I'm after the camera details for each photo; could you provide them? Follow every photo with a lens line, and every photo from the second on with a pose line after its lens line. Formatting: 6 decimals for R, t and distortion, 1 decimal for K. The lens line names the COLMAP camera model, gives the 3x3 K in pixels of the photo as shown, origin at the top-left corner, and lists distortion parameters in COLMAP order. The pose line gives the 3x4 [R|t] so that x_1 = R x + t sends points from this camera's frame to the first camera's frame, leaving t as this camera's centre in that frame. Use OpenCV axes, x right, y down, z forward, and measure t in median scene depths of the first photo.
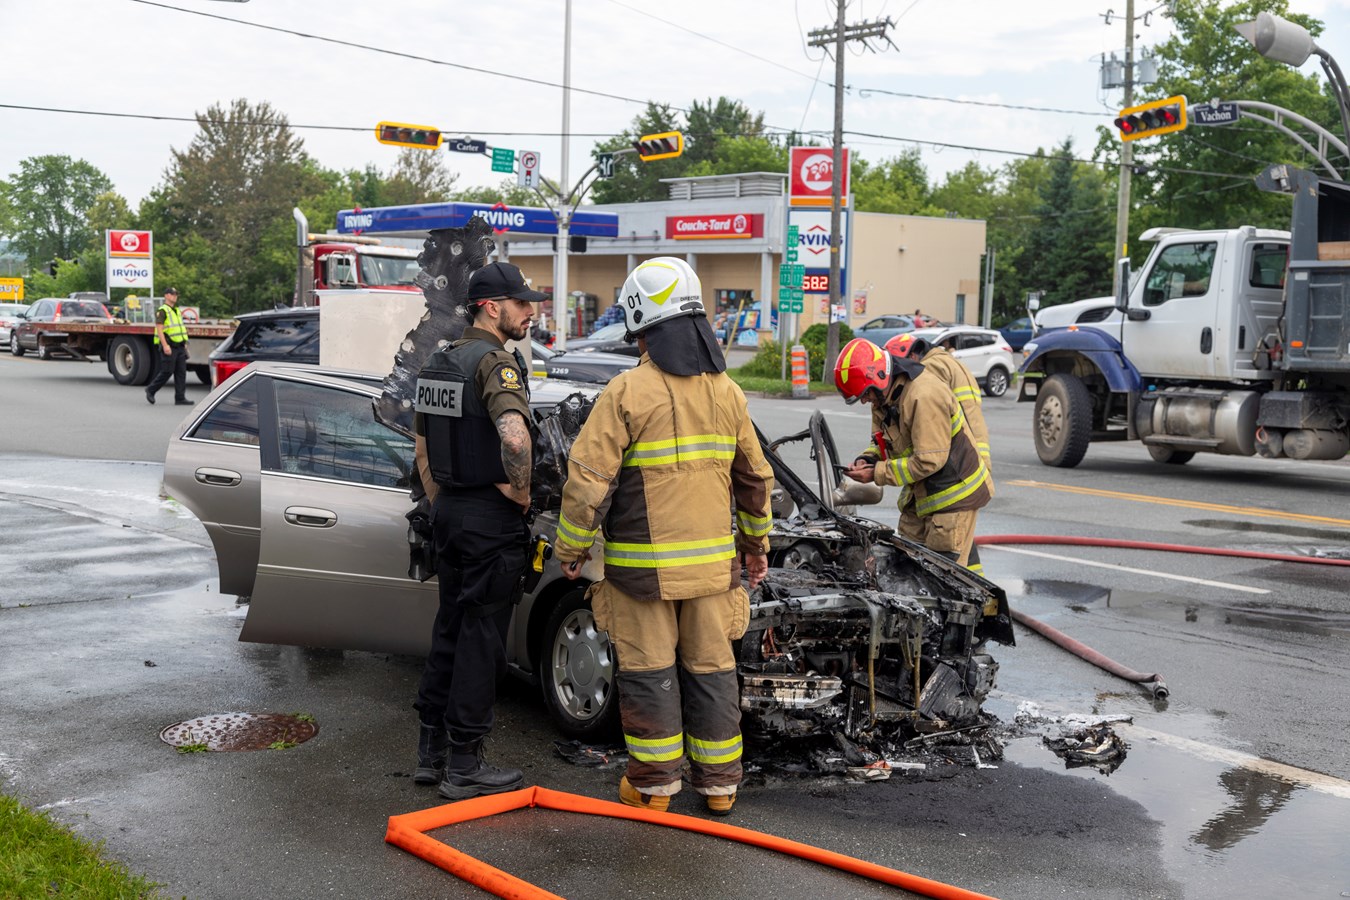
lens RADIAL K [[1557.5, 0, 681.7], [0, 1557.5, 446.0], [0, 0, 1]] dist [0.022470, 0.000000]
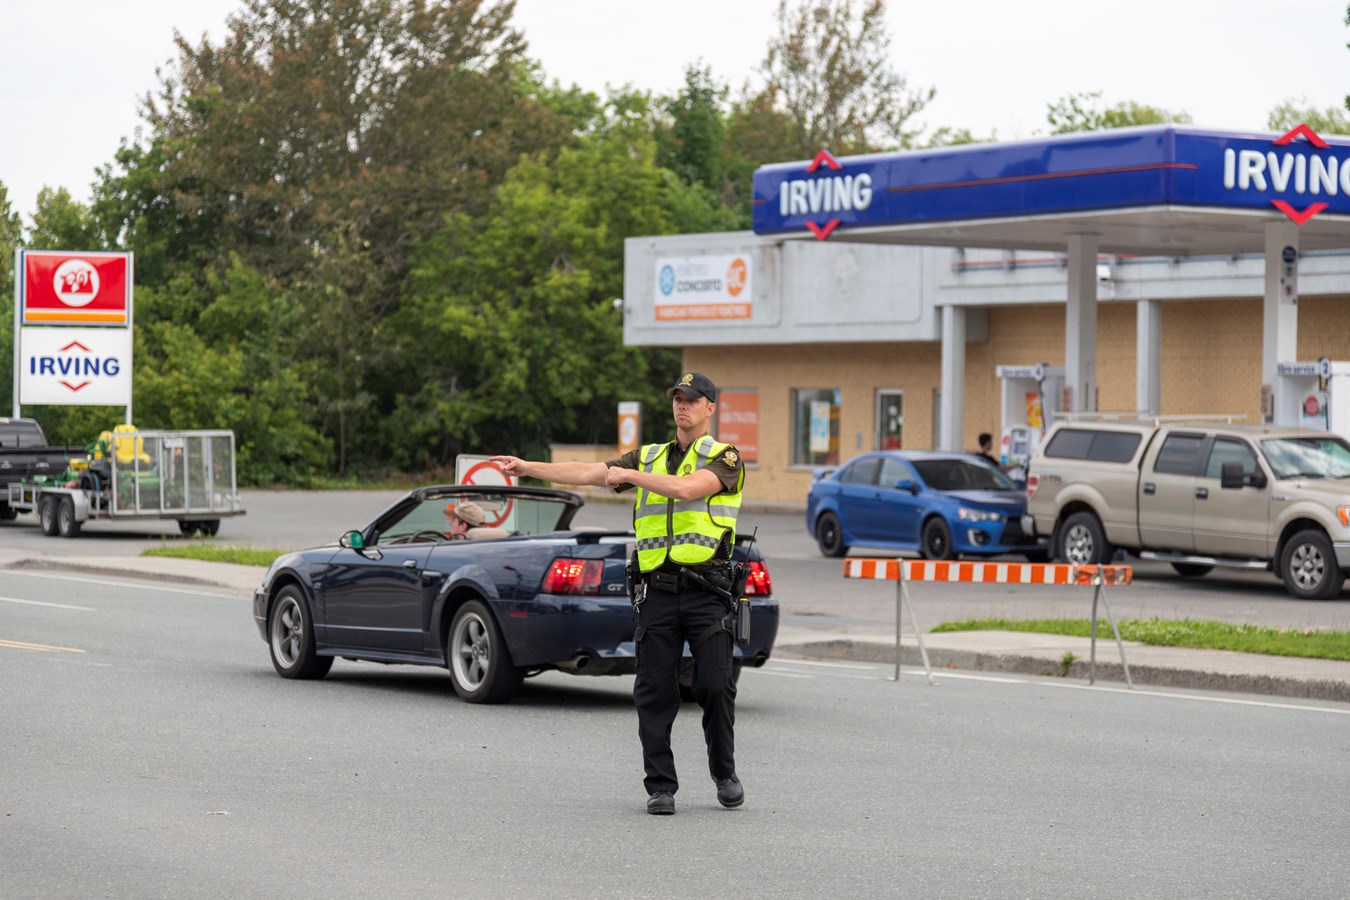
lens RADIAL K [[3908.6, 0, 678.8], [0, 3908.6, 450.5], [0, 0, 1]] dist [-0.022699, 0.000000]
pose [[0.988145, -0.006157, -0.153402, -0.110863], [-0.007538, 0.996044, -0.088536, -0.016637], [0.153340, 0.088643, 0.984190, 0.184776]]
